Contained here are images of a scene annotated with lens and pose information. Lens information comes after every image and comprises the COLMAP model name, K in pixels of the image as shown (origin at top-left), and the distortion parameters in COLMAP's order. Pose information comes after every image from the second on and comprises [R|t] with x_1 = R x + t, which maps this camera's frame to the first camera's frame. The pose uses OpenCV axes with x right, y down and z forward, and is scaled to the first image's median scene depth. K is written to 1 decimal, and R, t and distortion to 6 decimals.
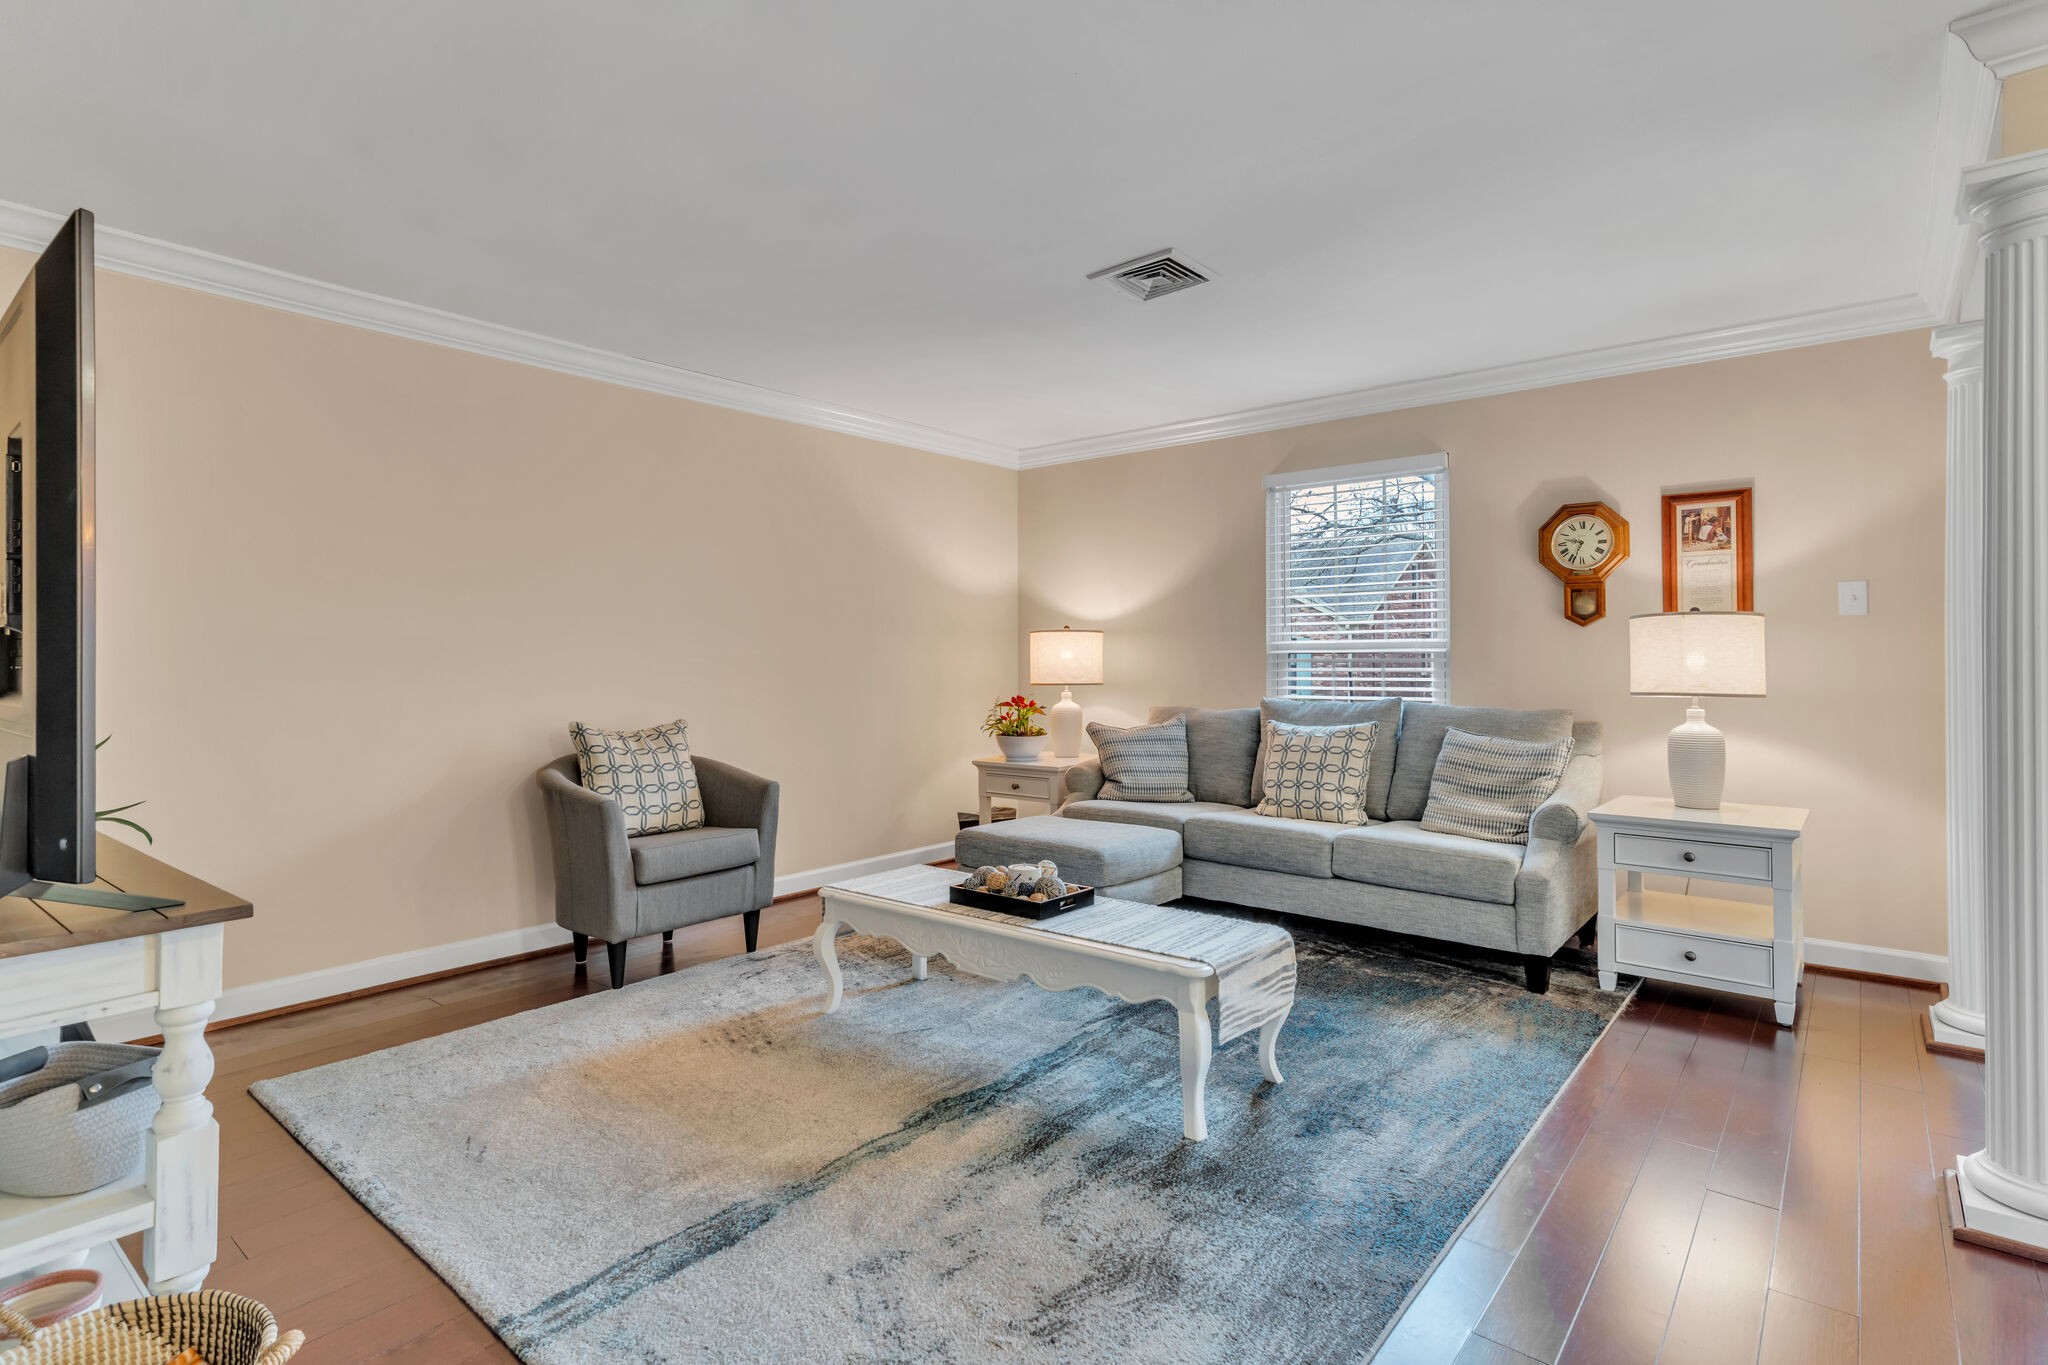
lens RADIAL K [[981.3, 0, 1044.3], [0, 981.3, 646.2], [0, 0, 1]] dist [0.009447, 0.000394]
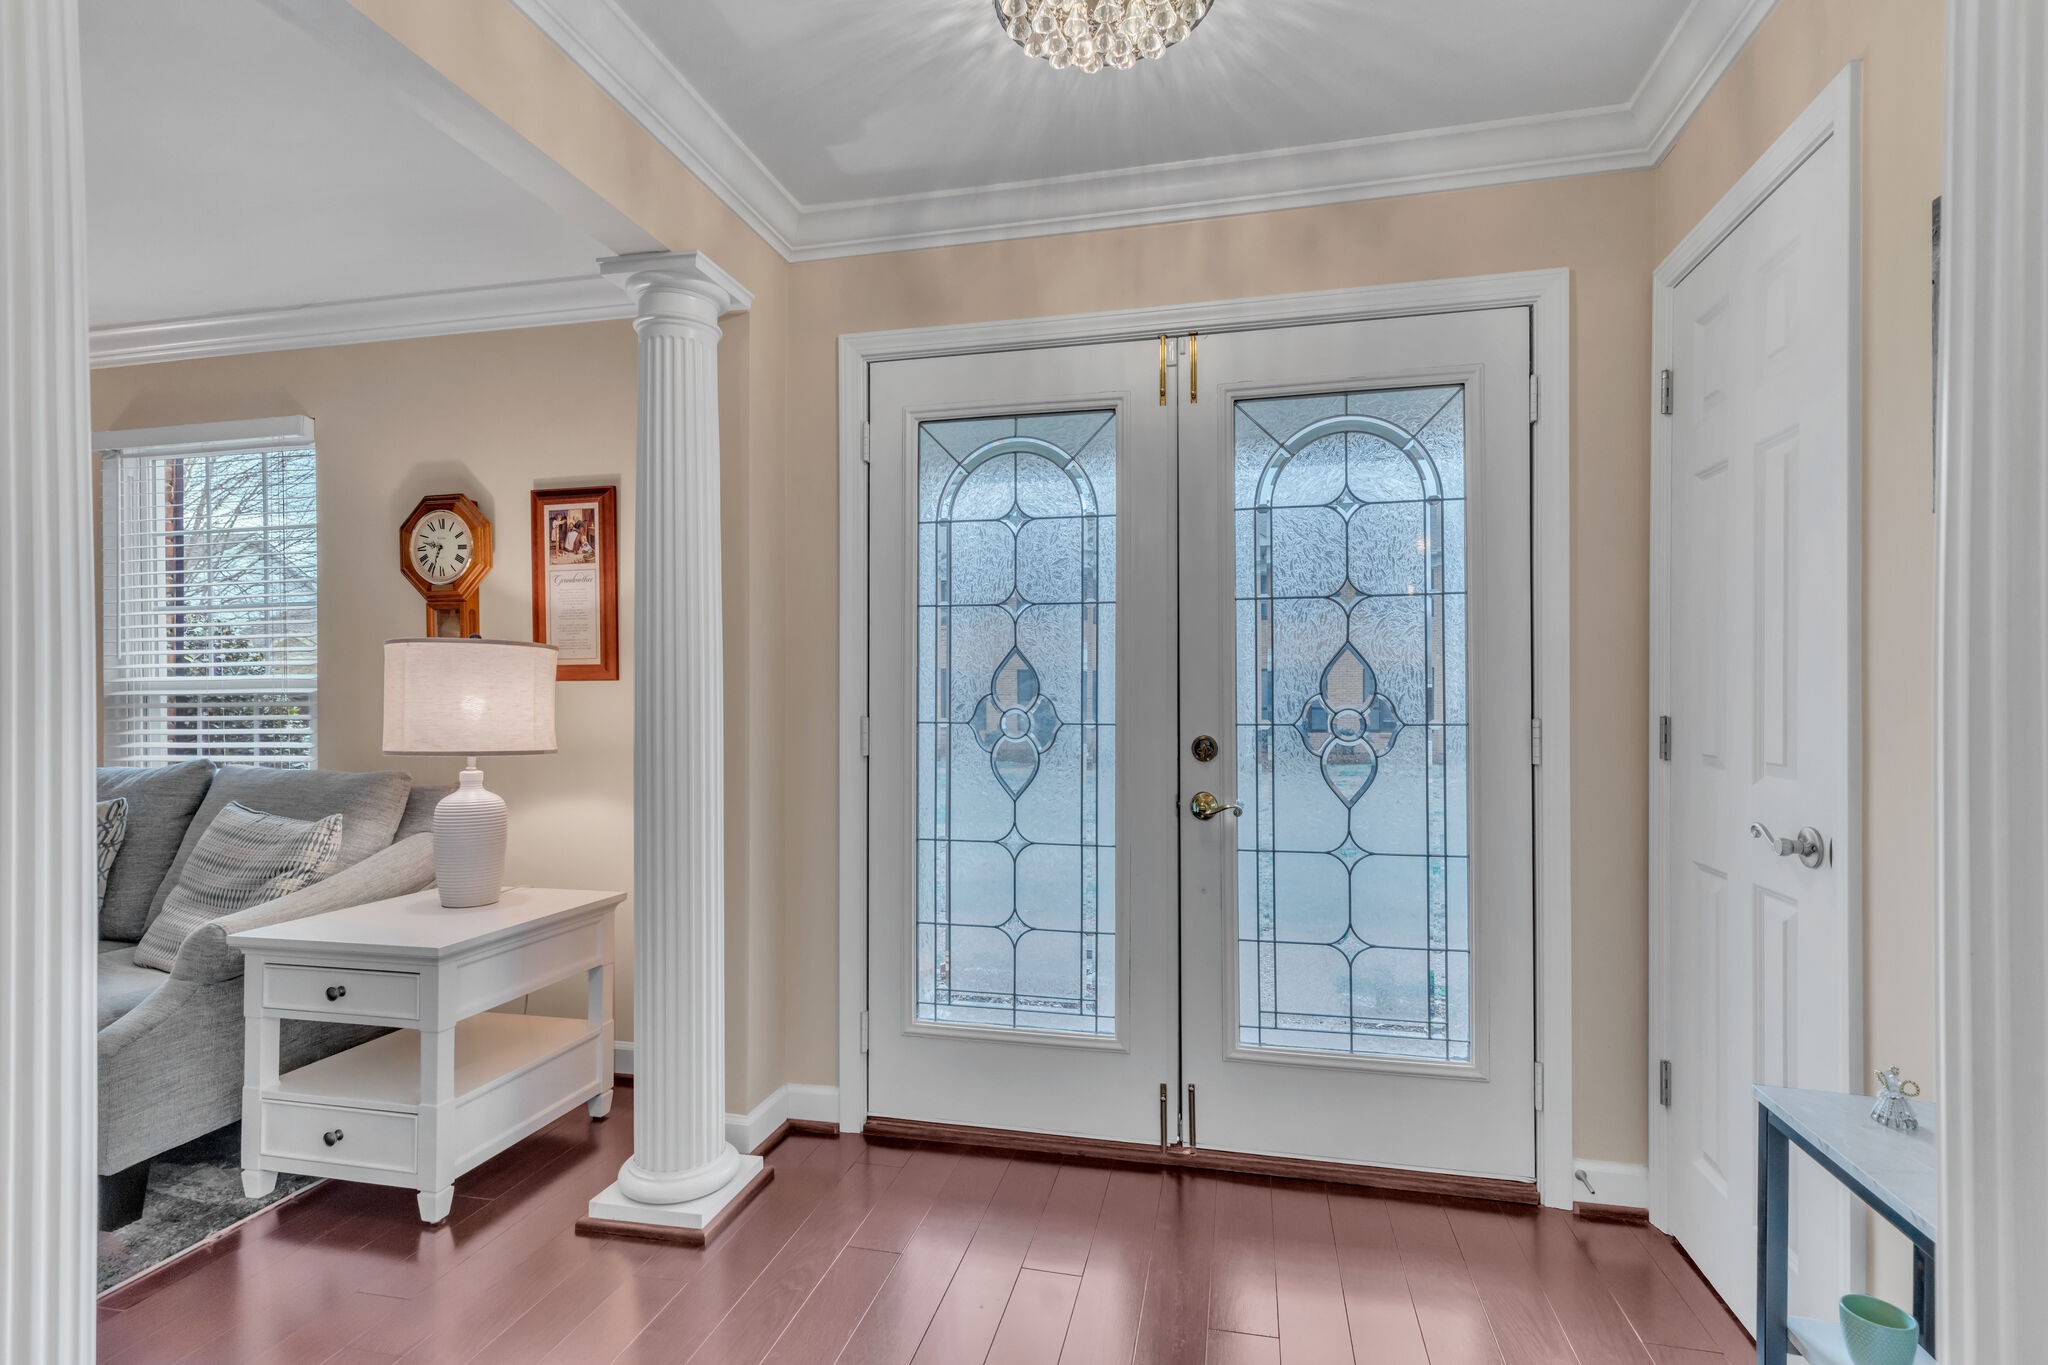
lens RADIAL K [[981.3, 0, 1021.6], [0, 981.3, 683.4], [0, 0, 1]] dist [0.009447, 0.000394]
pose [[0.897854, 0.003528, 0.440279, 0.637896], [-0.002479, 0.999993, -0.002957, -0.000747], [-0.440286, 0.001564, 0.897856, 0.140345]]
